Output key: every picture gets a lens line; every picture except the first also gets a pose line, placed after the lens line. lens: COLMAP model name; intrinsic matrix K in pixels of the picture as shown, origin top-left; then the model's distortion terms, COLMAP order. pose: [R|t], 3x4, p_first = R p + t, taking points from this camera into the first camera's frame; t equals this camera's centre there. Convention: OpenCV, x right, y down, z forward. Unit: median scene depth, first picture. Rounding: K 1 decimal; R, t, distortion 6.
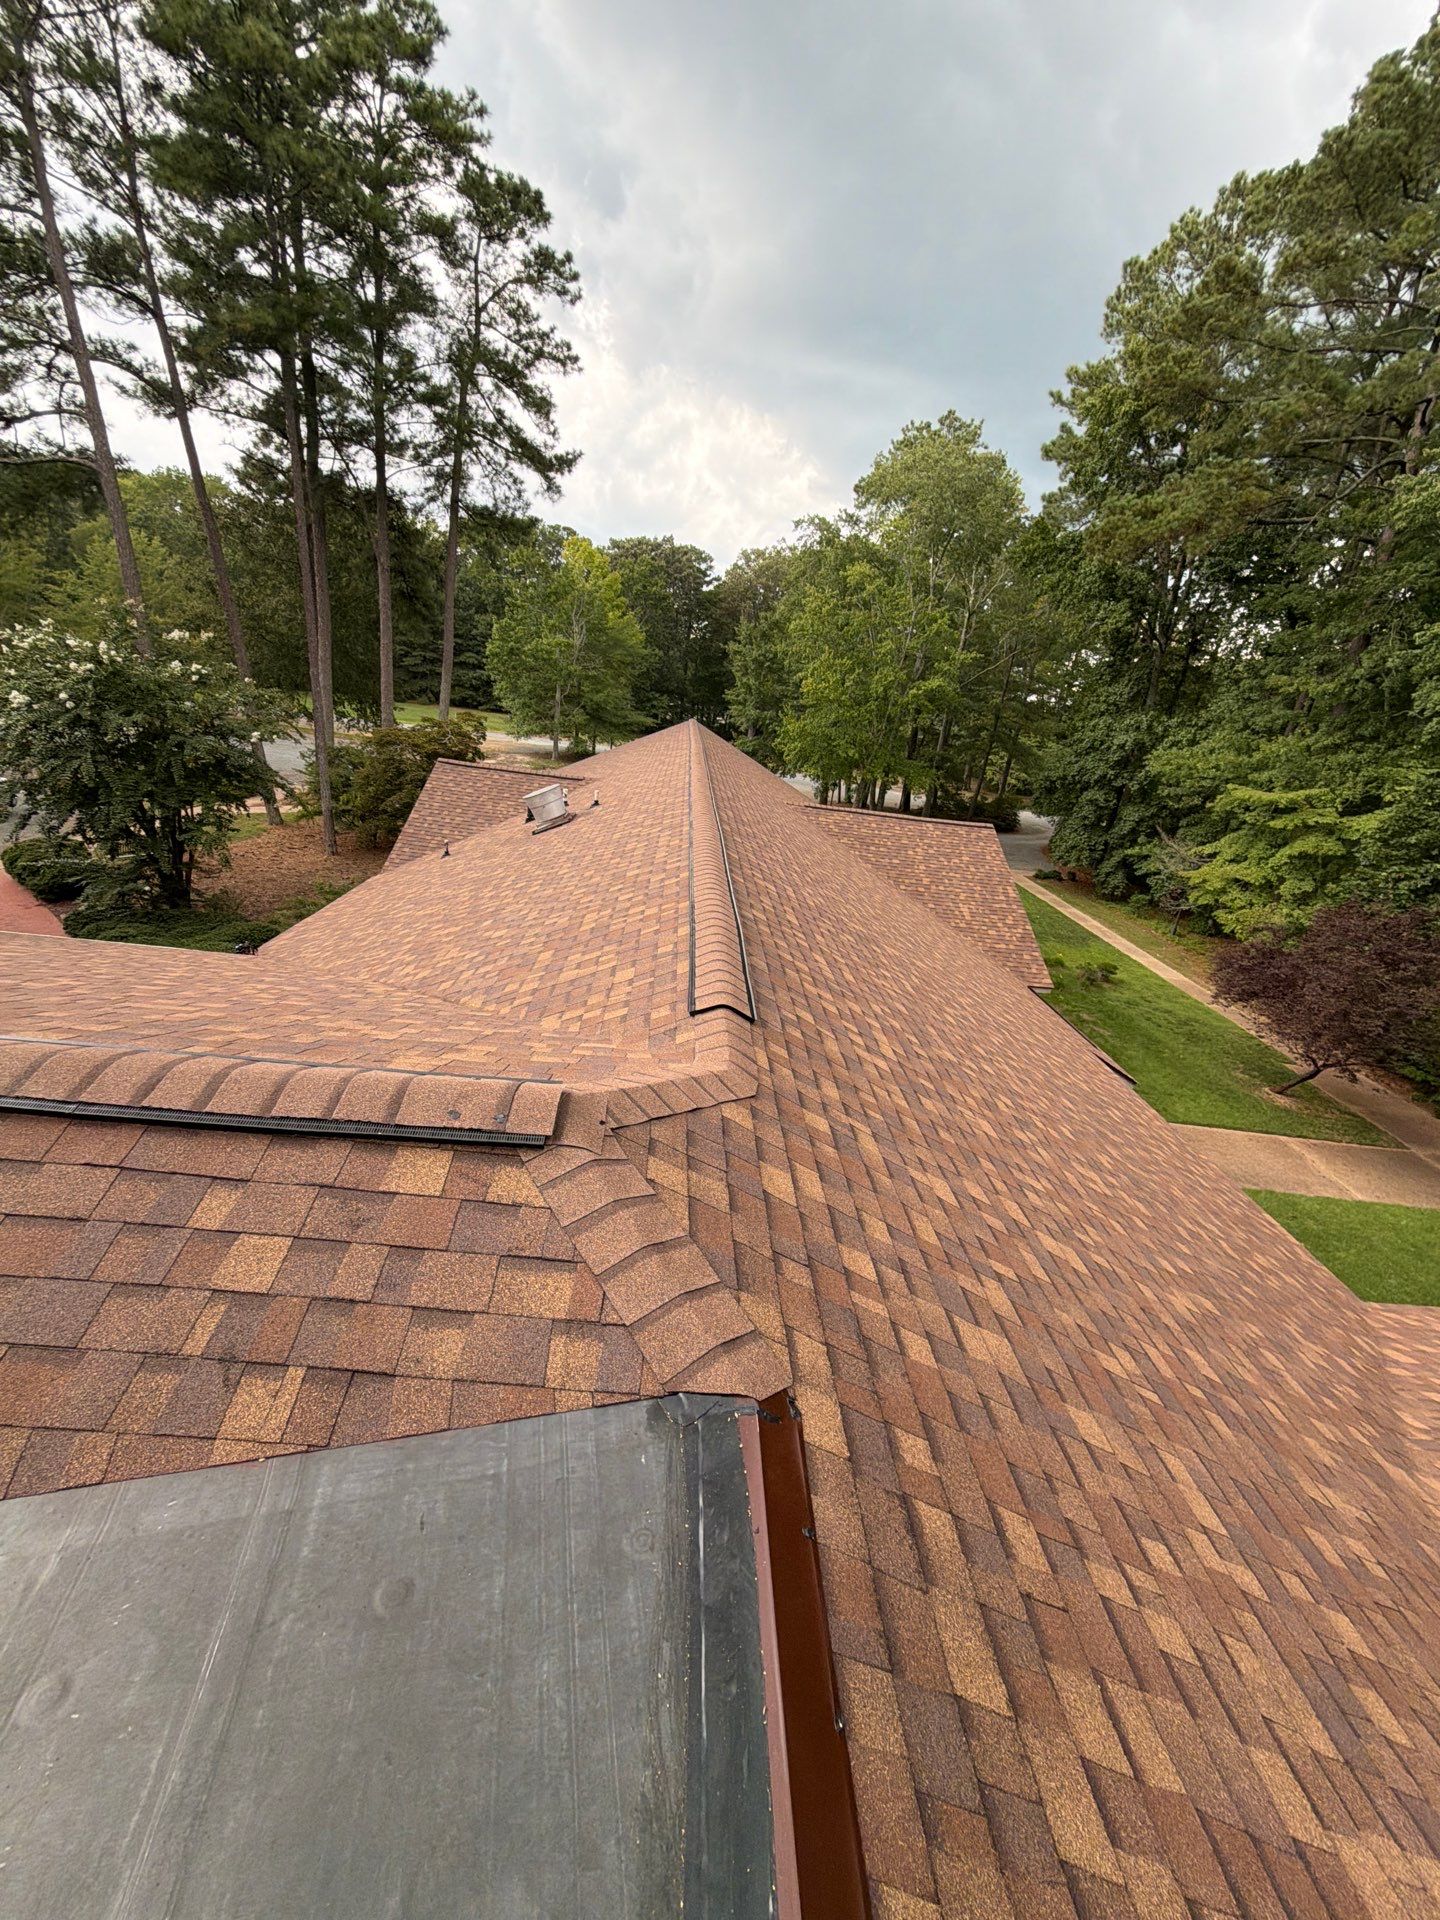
lens RADIAL K [[758.8, 0, 726.8], [0, 758.8, 955.1], [0, 0, 1]] dist [0.001631, 0.000211]
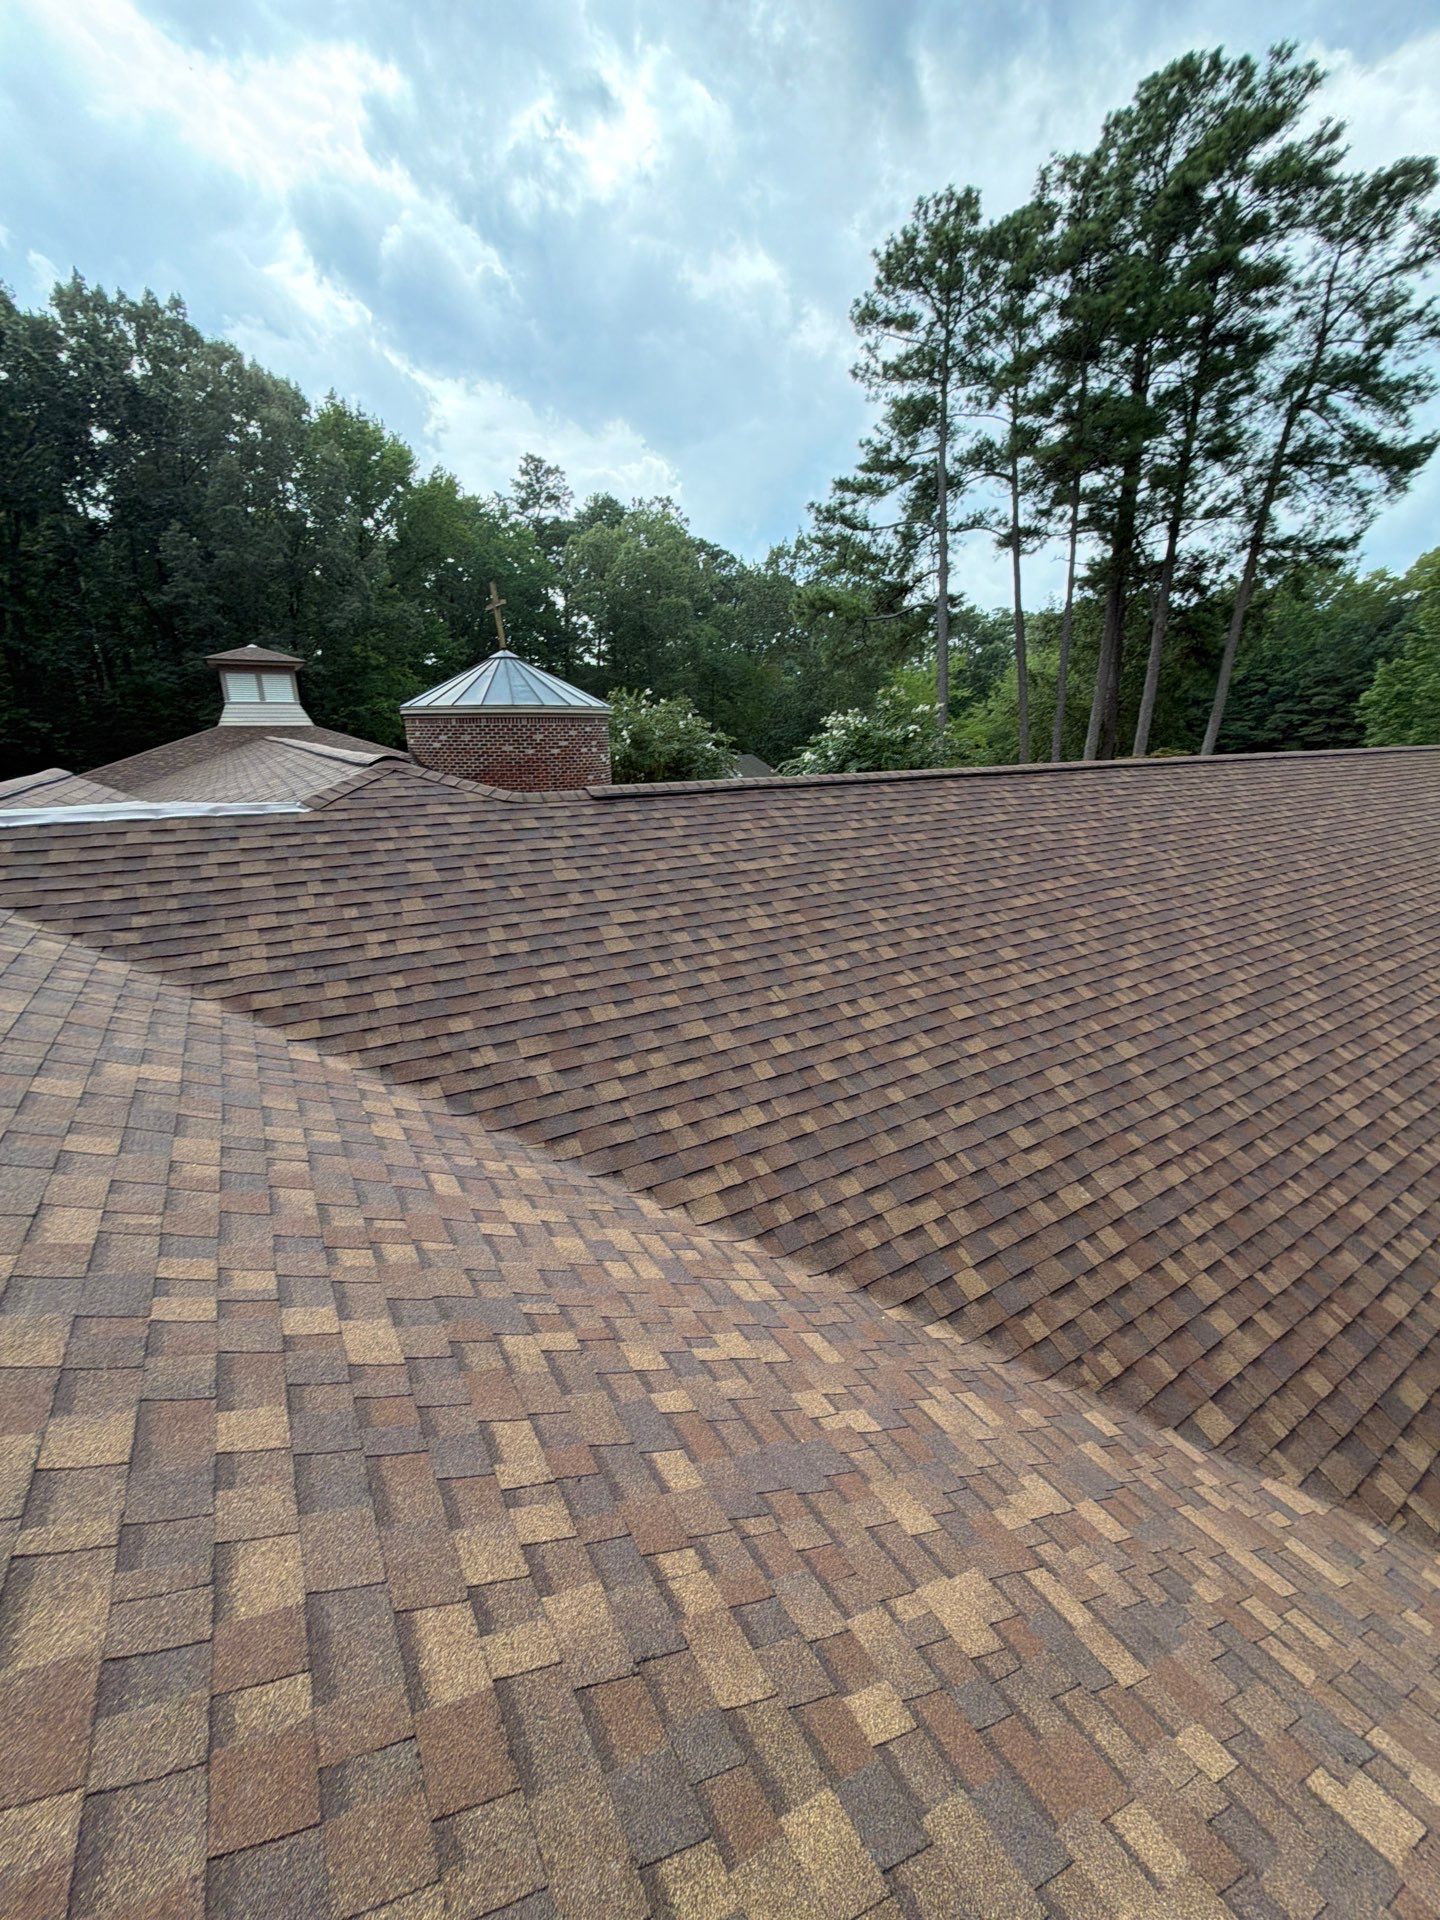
lens RADIAL K [[760.3, 0, 724.7], [0, 760.3, 957.0], [0, 0, 1]] dist [-0.001371, -0.000330]
pose [[0.490261, 0.132844, -0.861392, 0.227893], [-0.226199, 0.973845, 0.021446, 0.045093], [0.841711, 0.184332, 0.507487, 0.055969]]
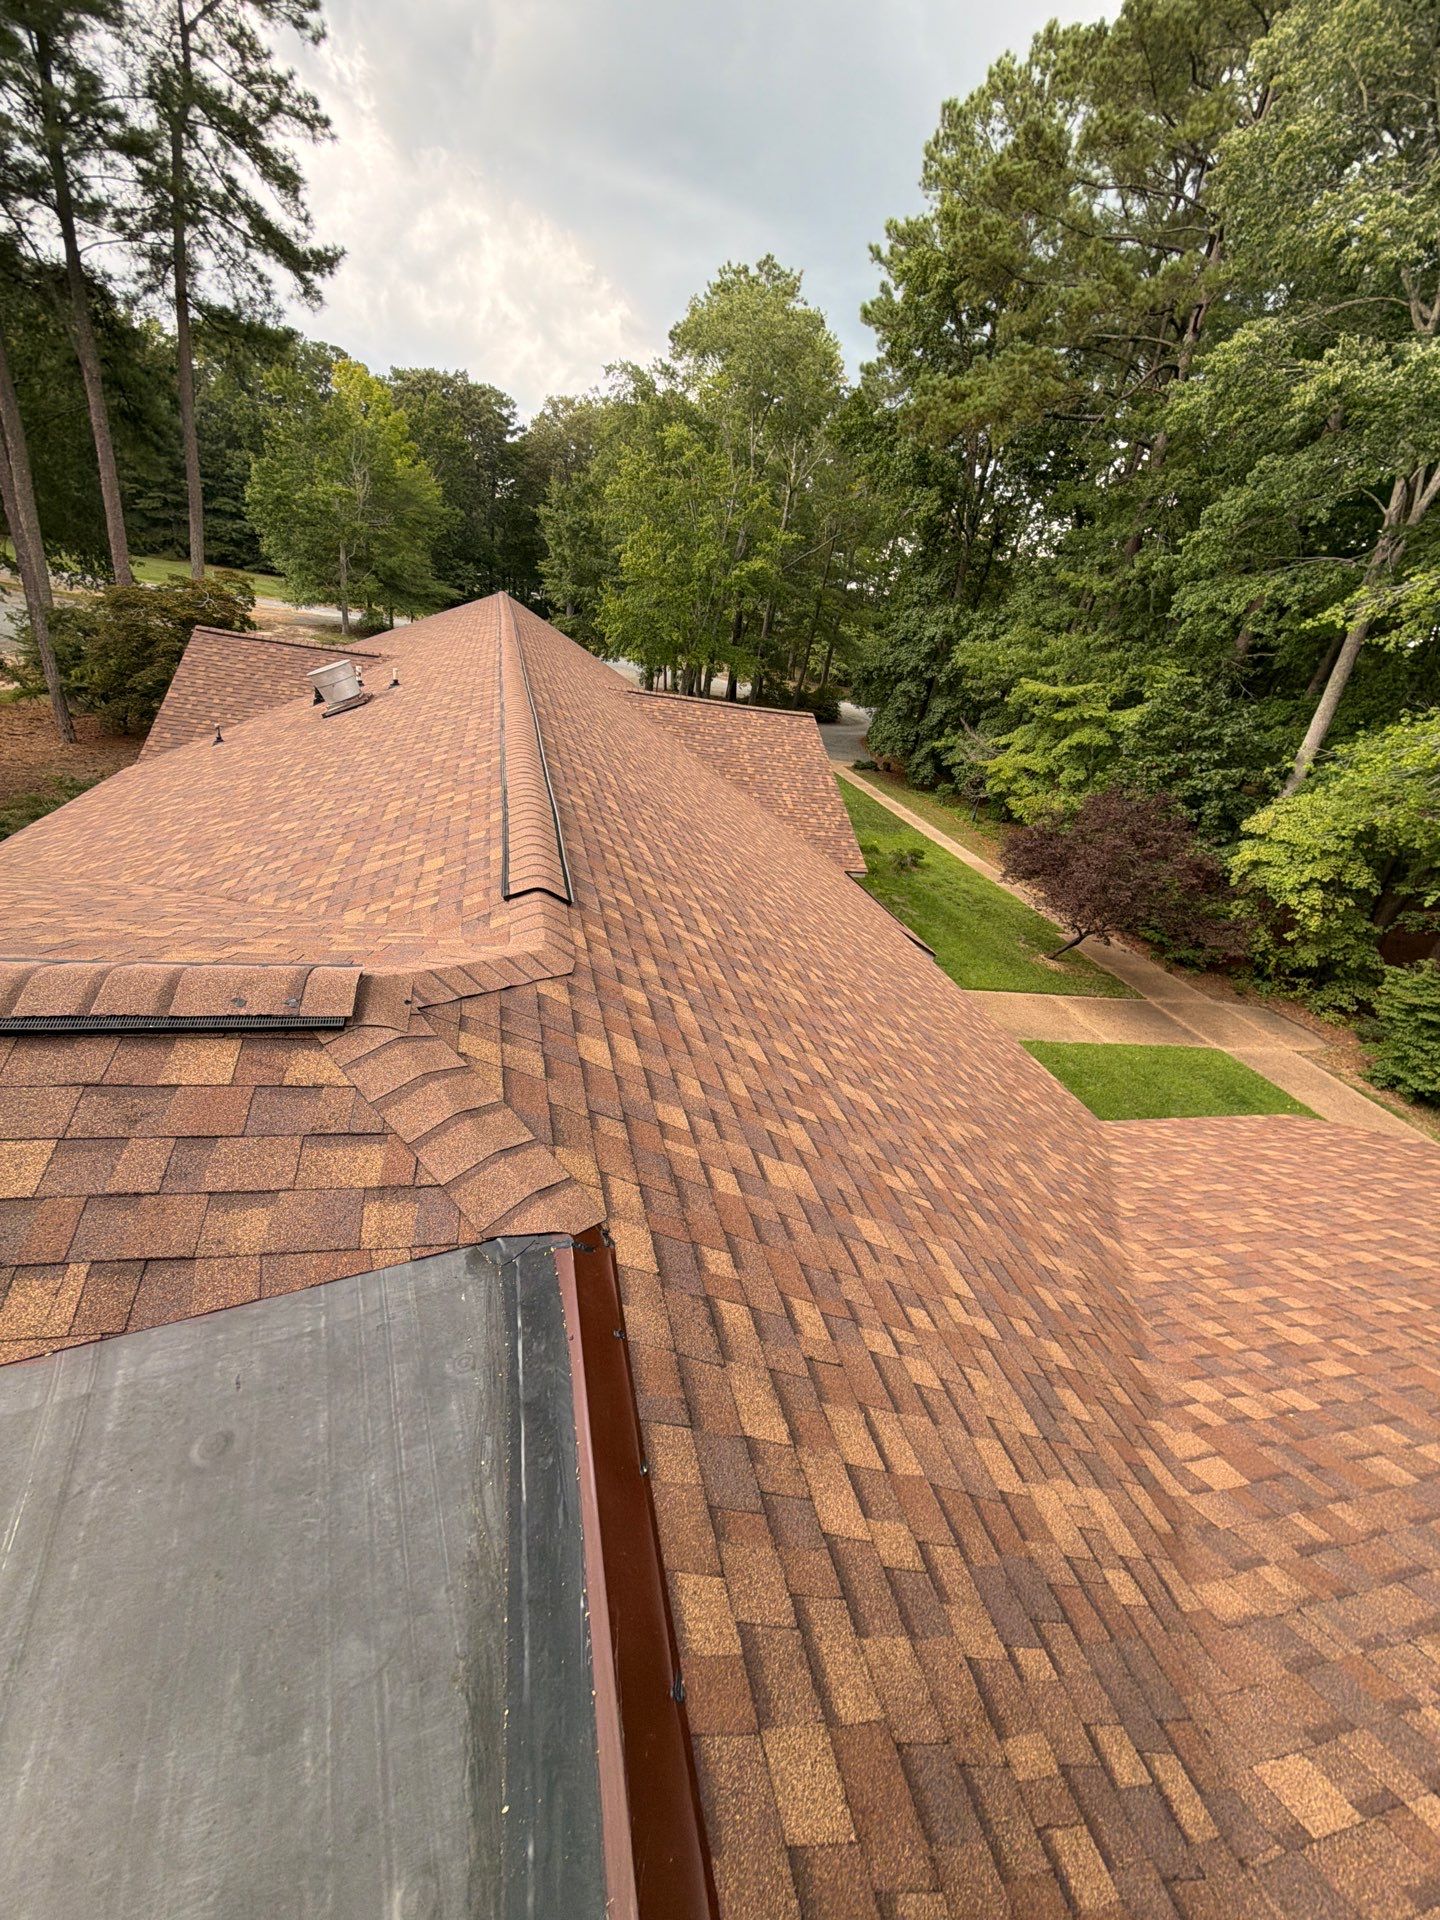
lens RADIAL K [[758.5, 0, 721.8], [0, 758.5, 954.2], [0, 0, 1]] dist [0.001587, -0.000131]
pose [[0.977171, -0.052591, 0.205843, 0.002706], [0.024082, 0.990052, 0.138627, 0.002483], [-0.211086, -0.130505, 0.968716, -0.002530]]
